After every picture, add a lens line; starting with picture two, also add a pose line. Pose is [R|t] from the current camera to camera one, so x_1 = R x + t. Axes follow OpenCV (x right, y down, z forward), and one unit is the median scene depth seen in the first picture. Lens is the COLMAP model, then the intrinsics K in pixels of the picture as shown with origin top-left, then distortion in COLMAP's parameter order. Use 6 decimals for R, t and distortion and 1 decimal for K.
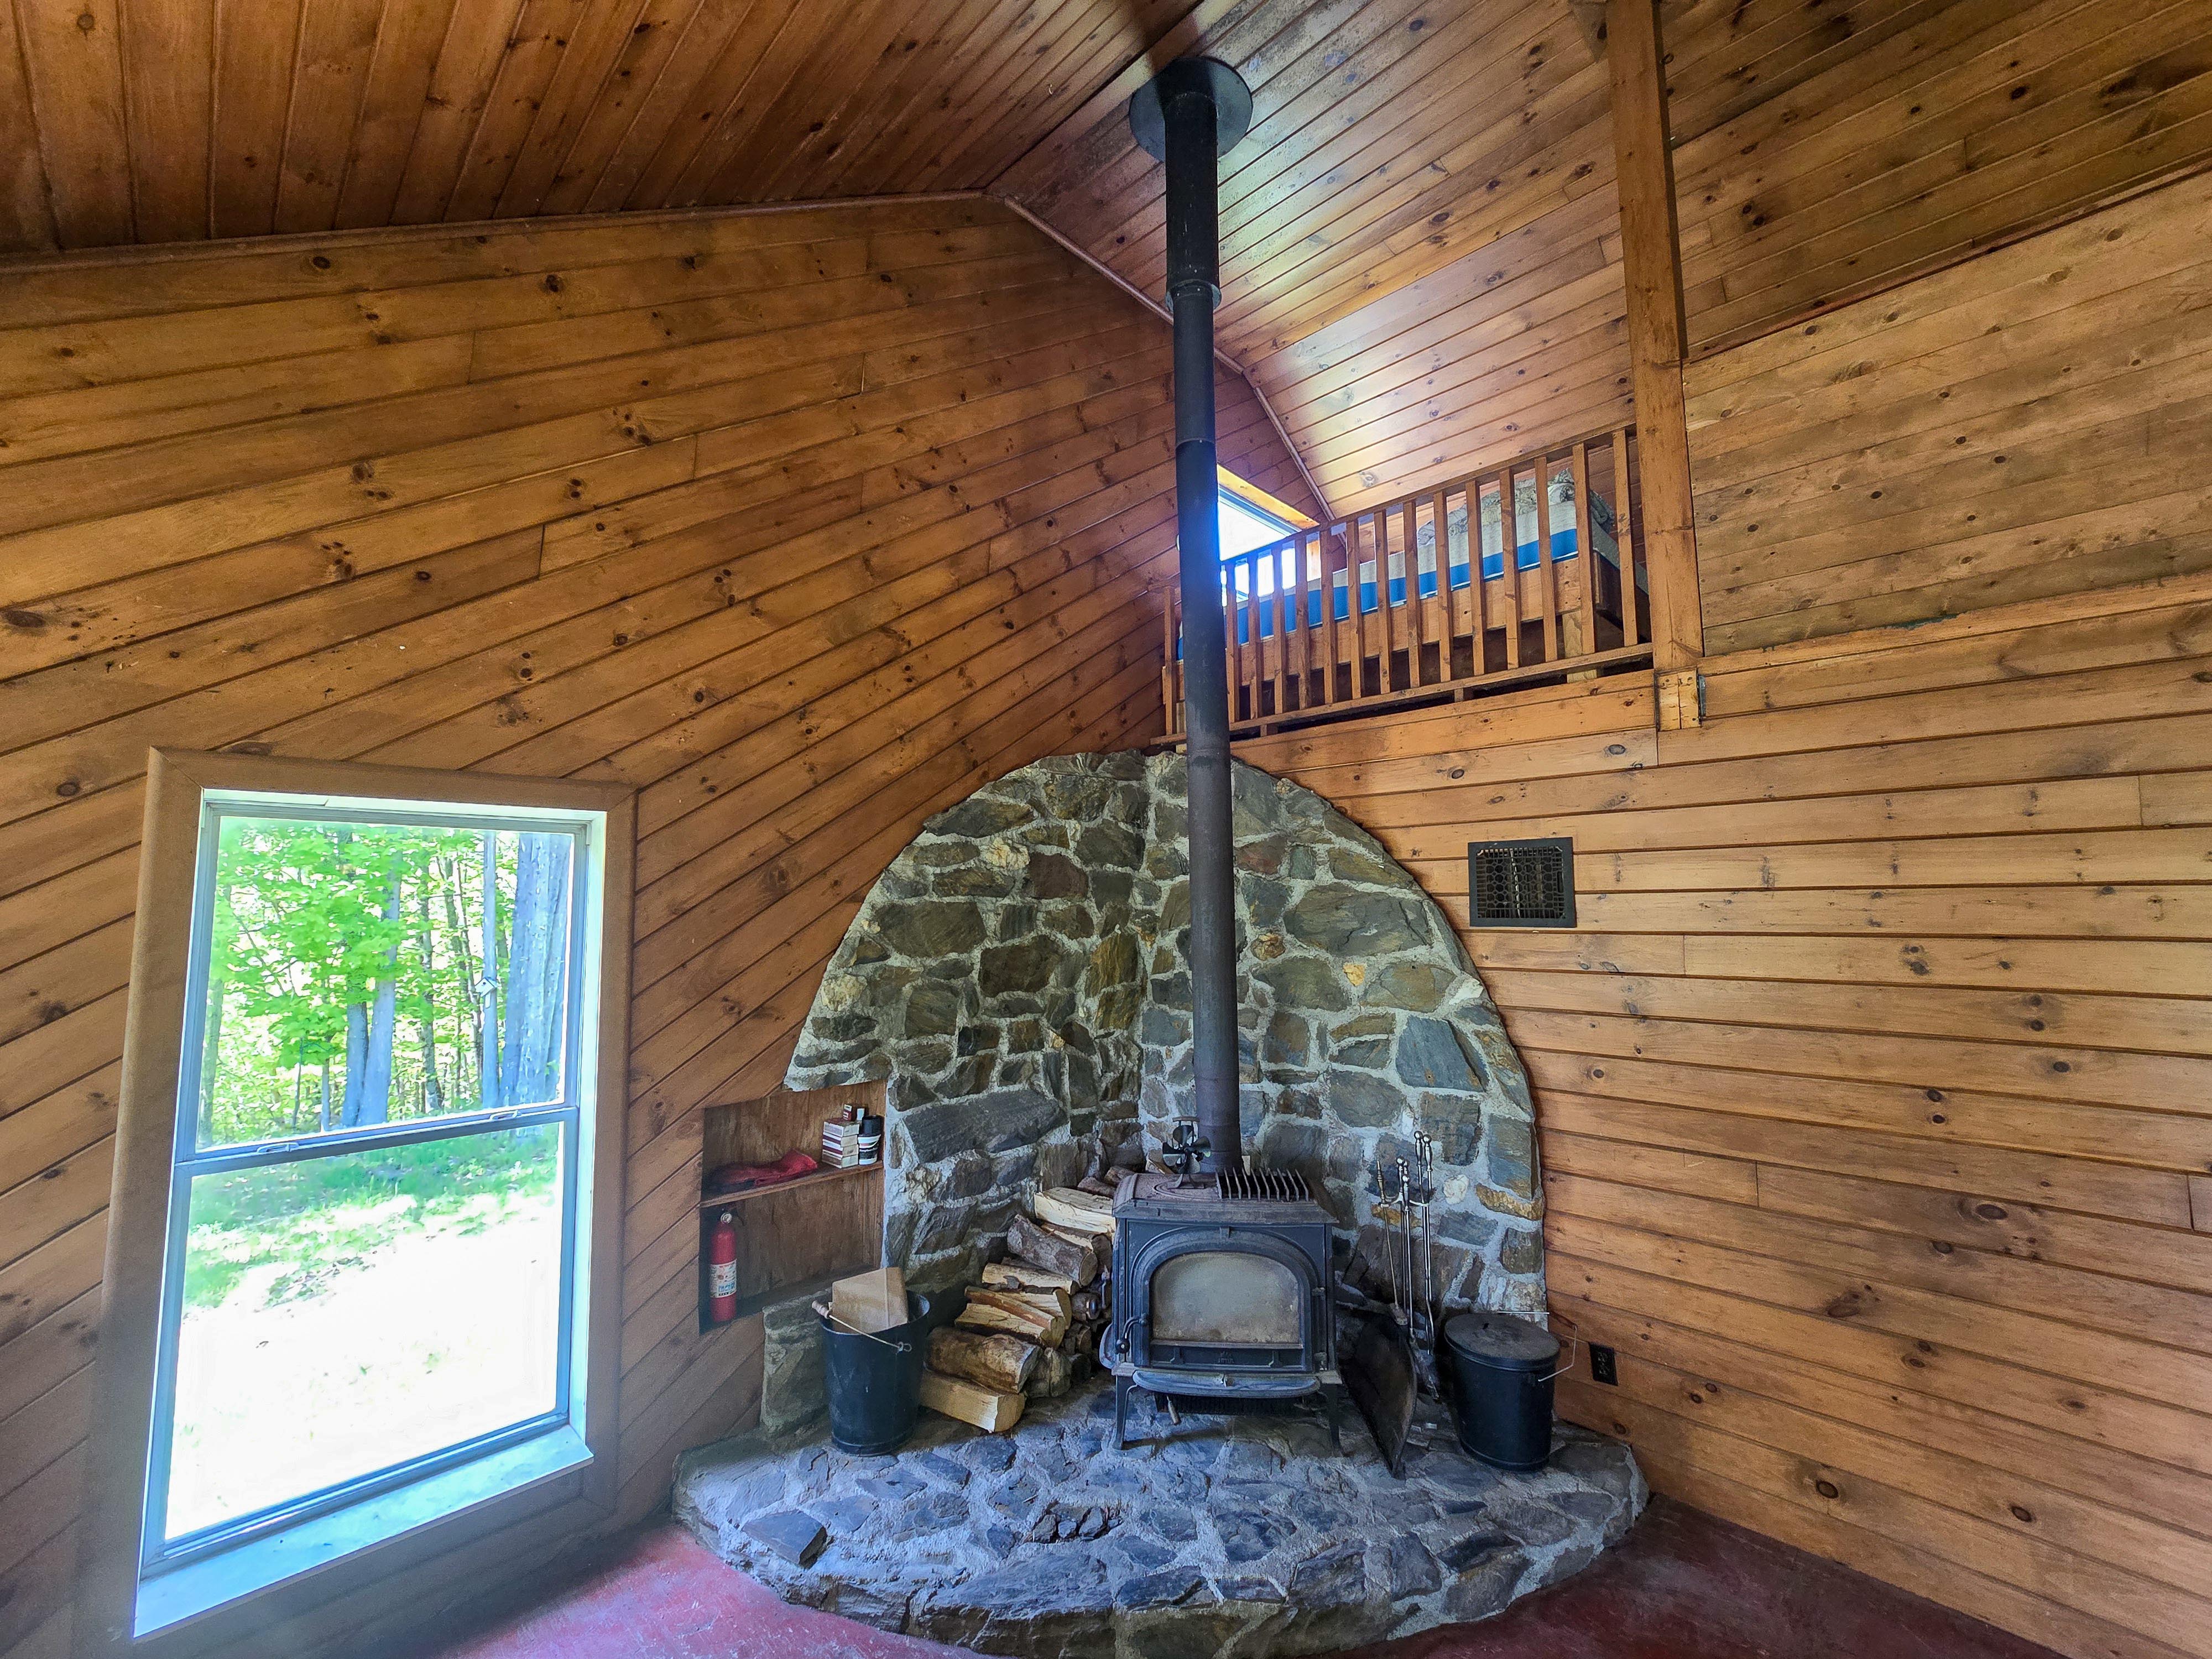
lens RADIAL K [[902.6, 0, 1123.9], [0, 902.6, 836.3], [0, 0, 1]] dist [-0.006014, 0.001721]
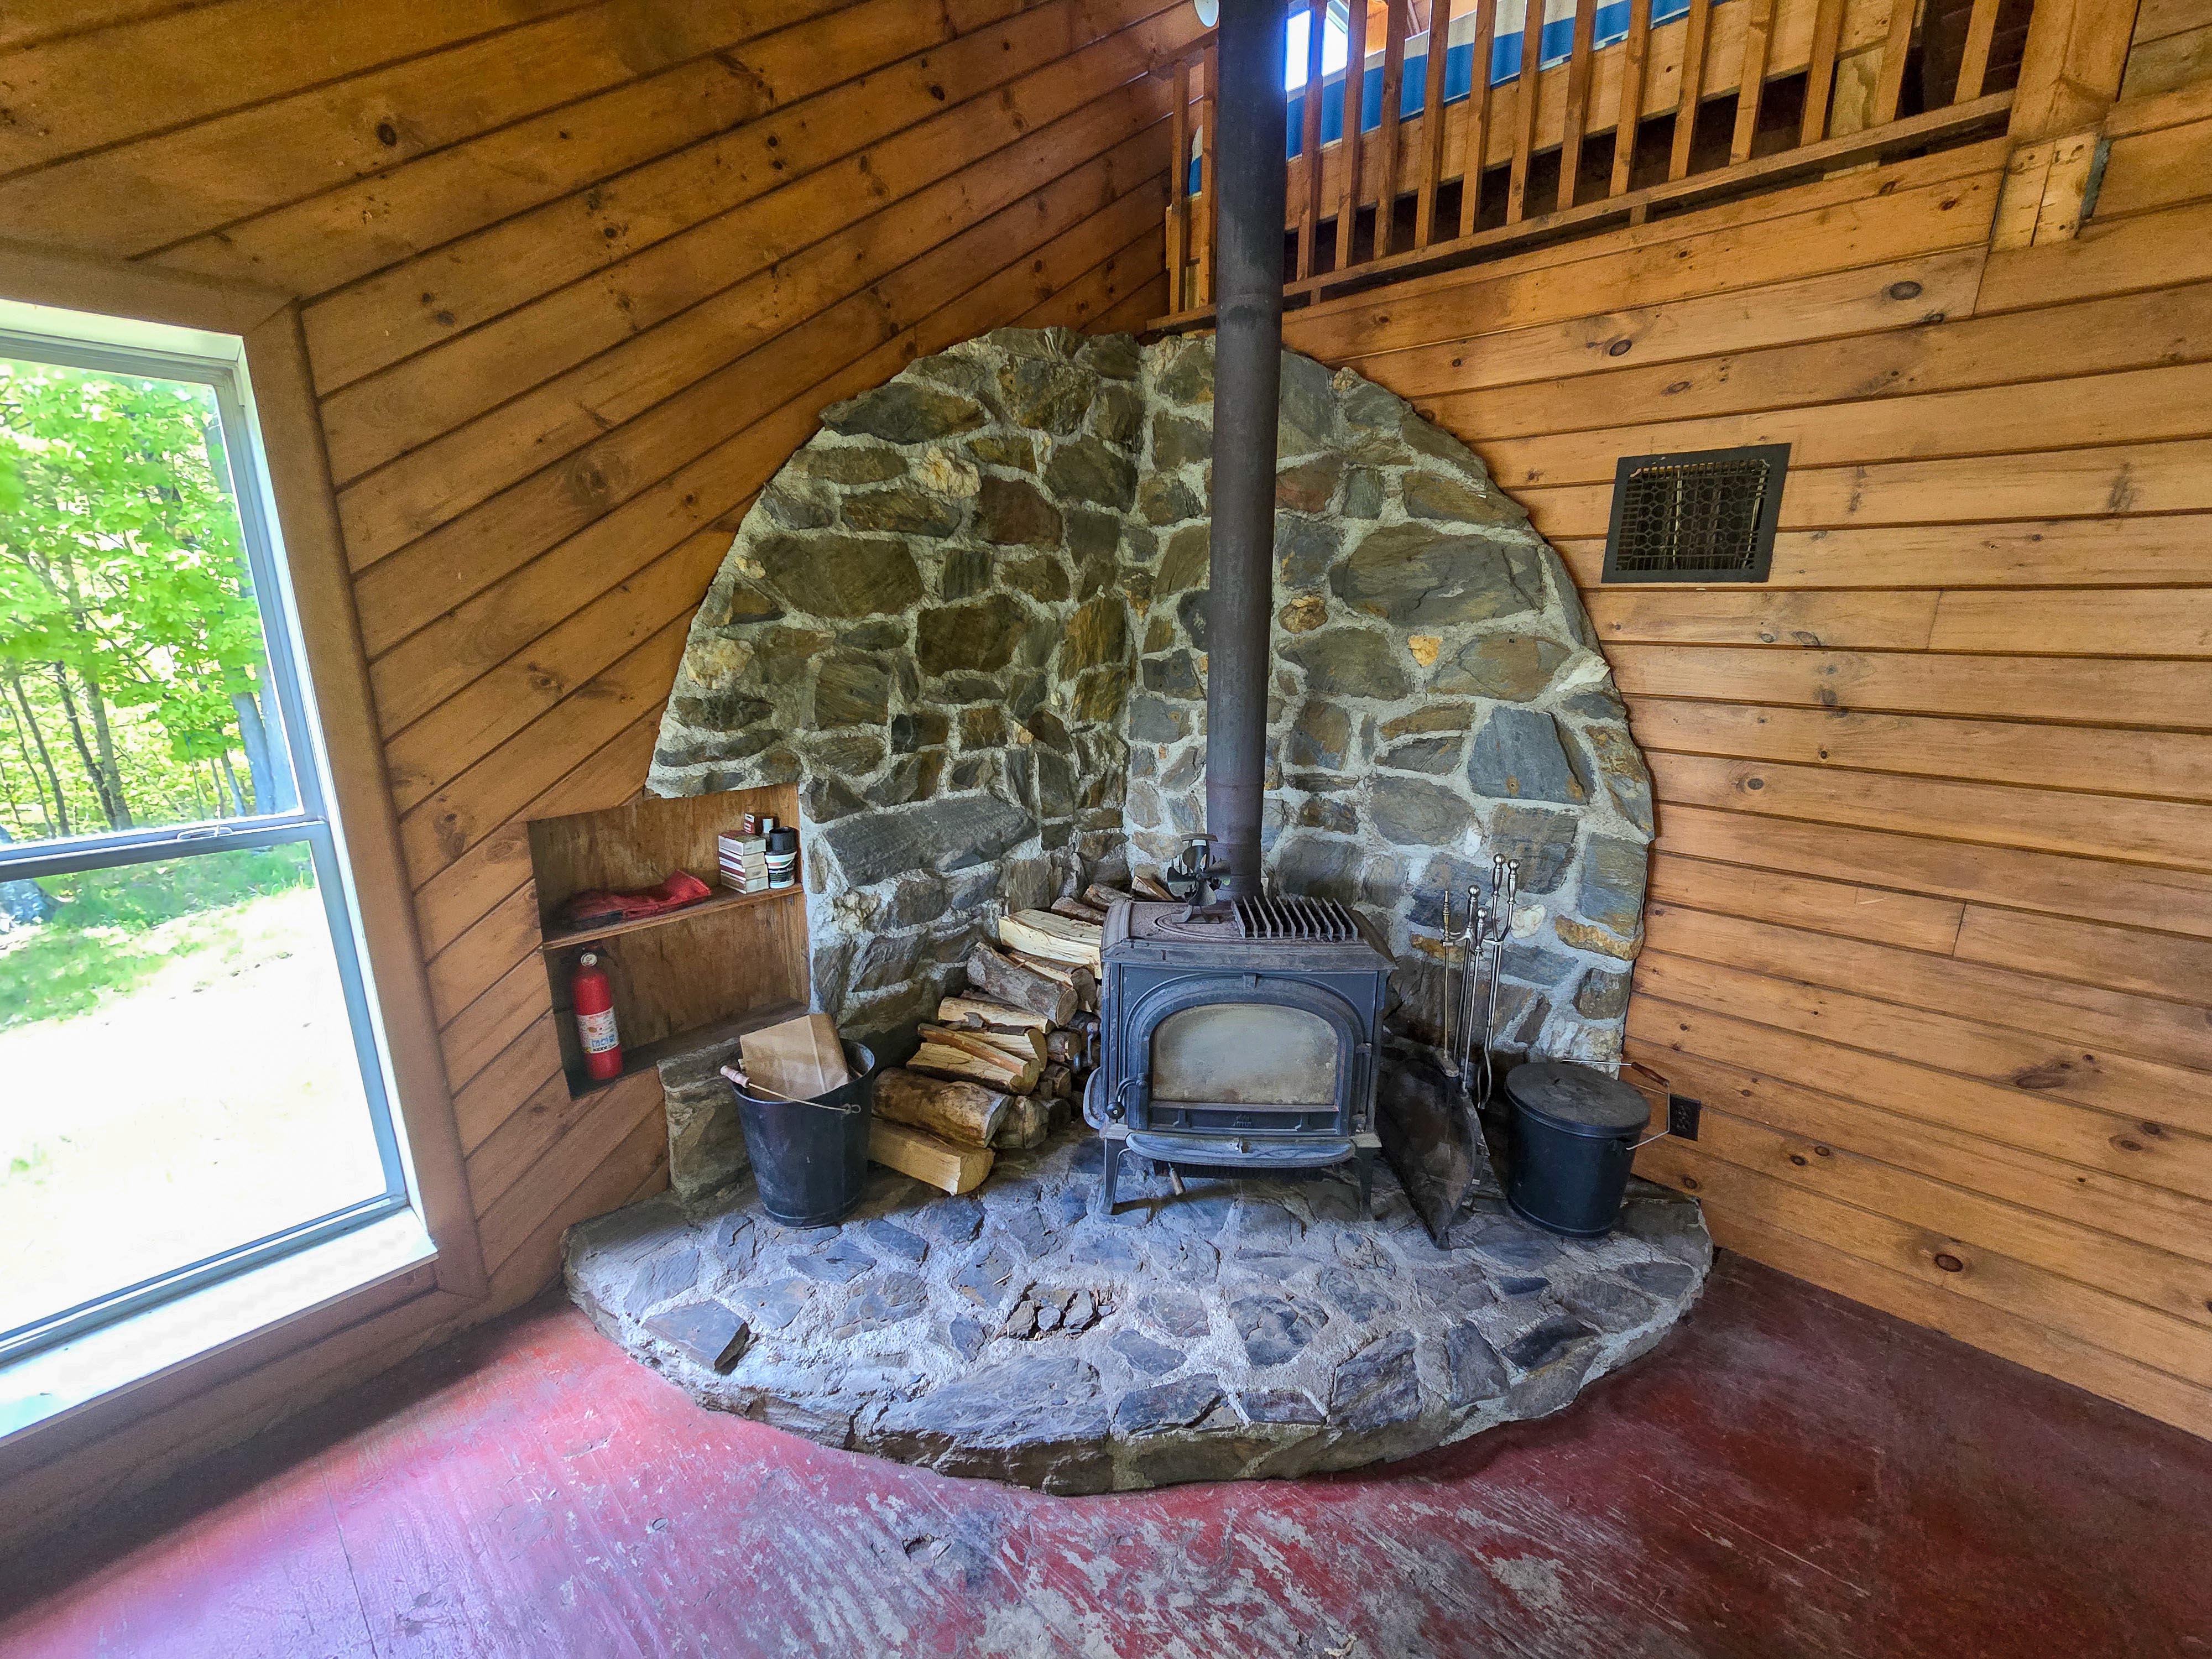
lens RADIAL K [[902.6, 0, 1122.8], [0, 902.6, 835.7], [0, 0, 1]] dist [-0.006014, 0.001721]
pose [[0.999071, 0.005366, 0.042766, -0.026299], [-0.018829, 0.946873, 0.321057, 0.070555], [-0.038771, -0.321563, 0.946094, 0.285856]]
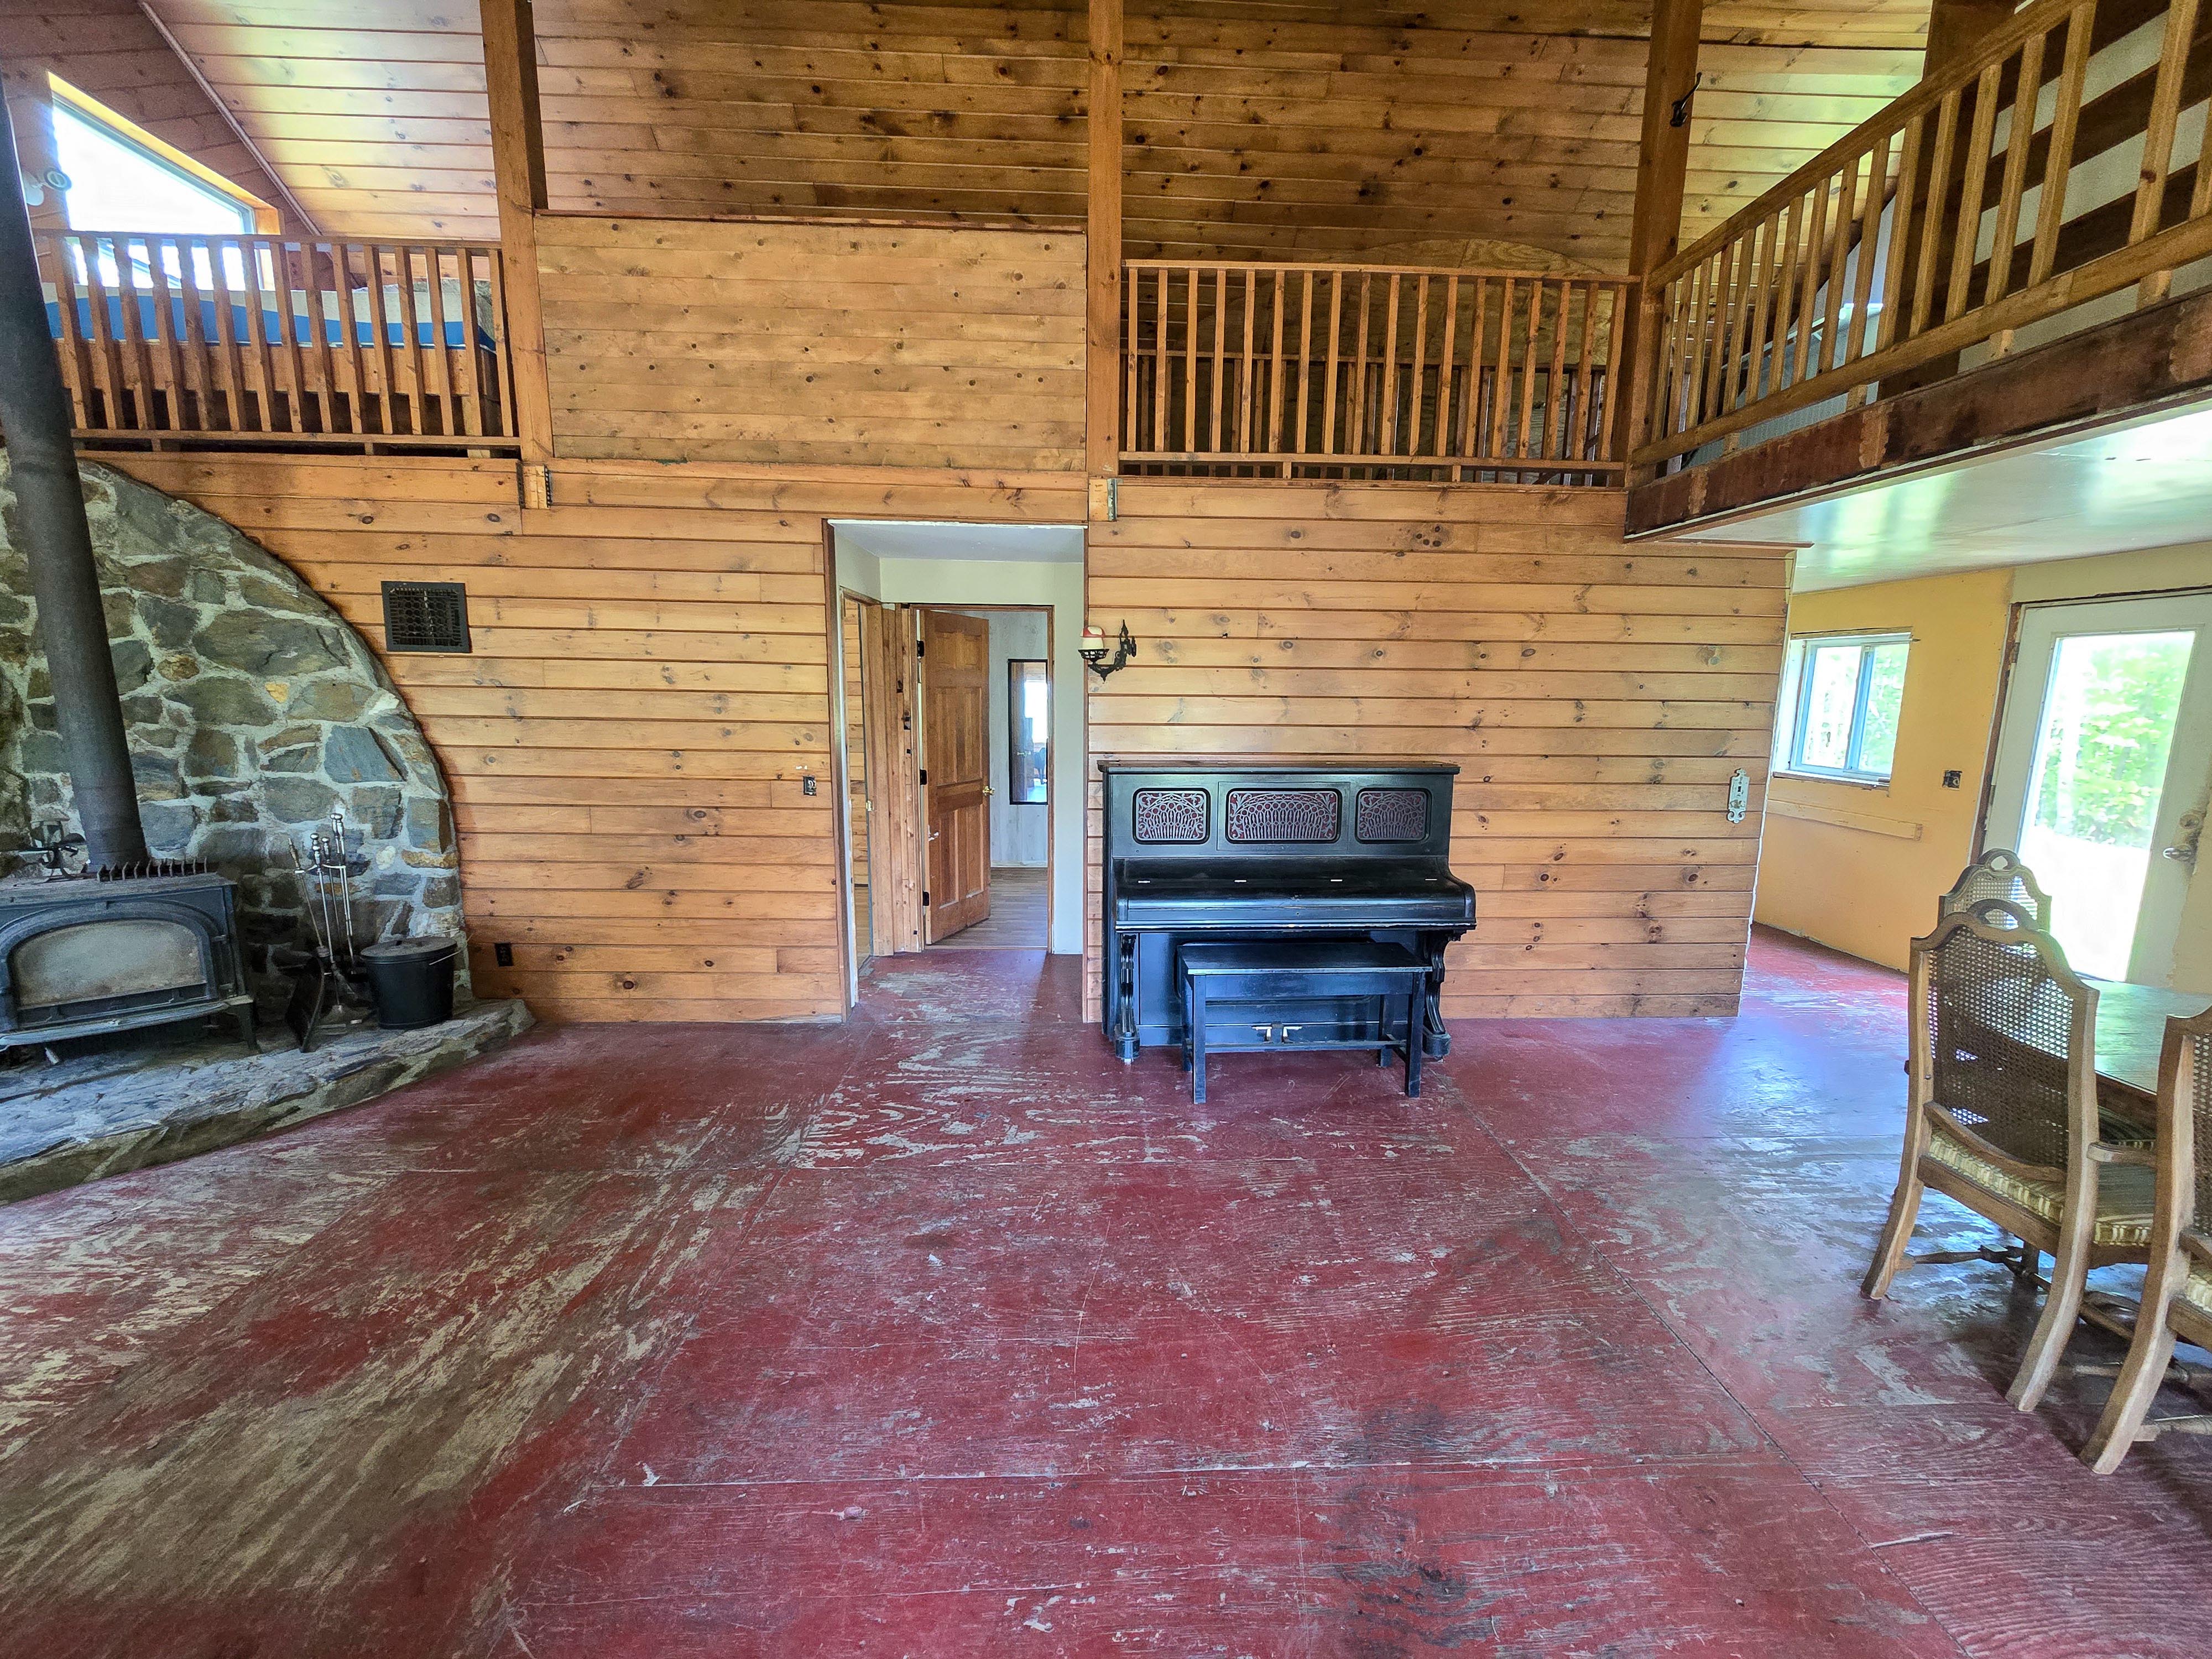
lens RADIAL K [[902.6, 0, 1118.8], [0, 902.6, 834.2], [0, 0, 1]] dist [-0.006014, 0.001721]
pose [[0.689850, -0.100134, 0.716994, 0.175277], [-0.082253, 0.973134, 0.215046, -0.003577], [-0.719265, -0.207324, 0.663080, -0.610175]]
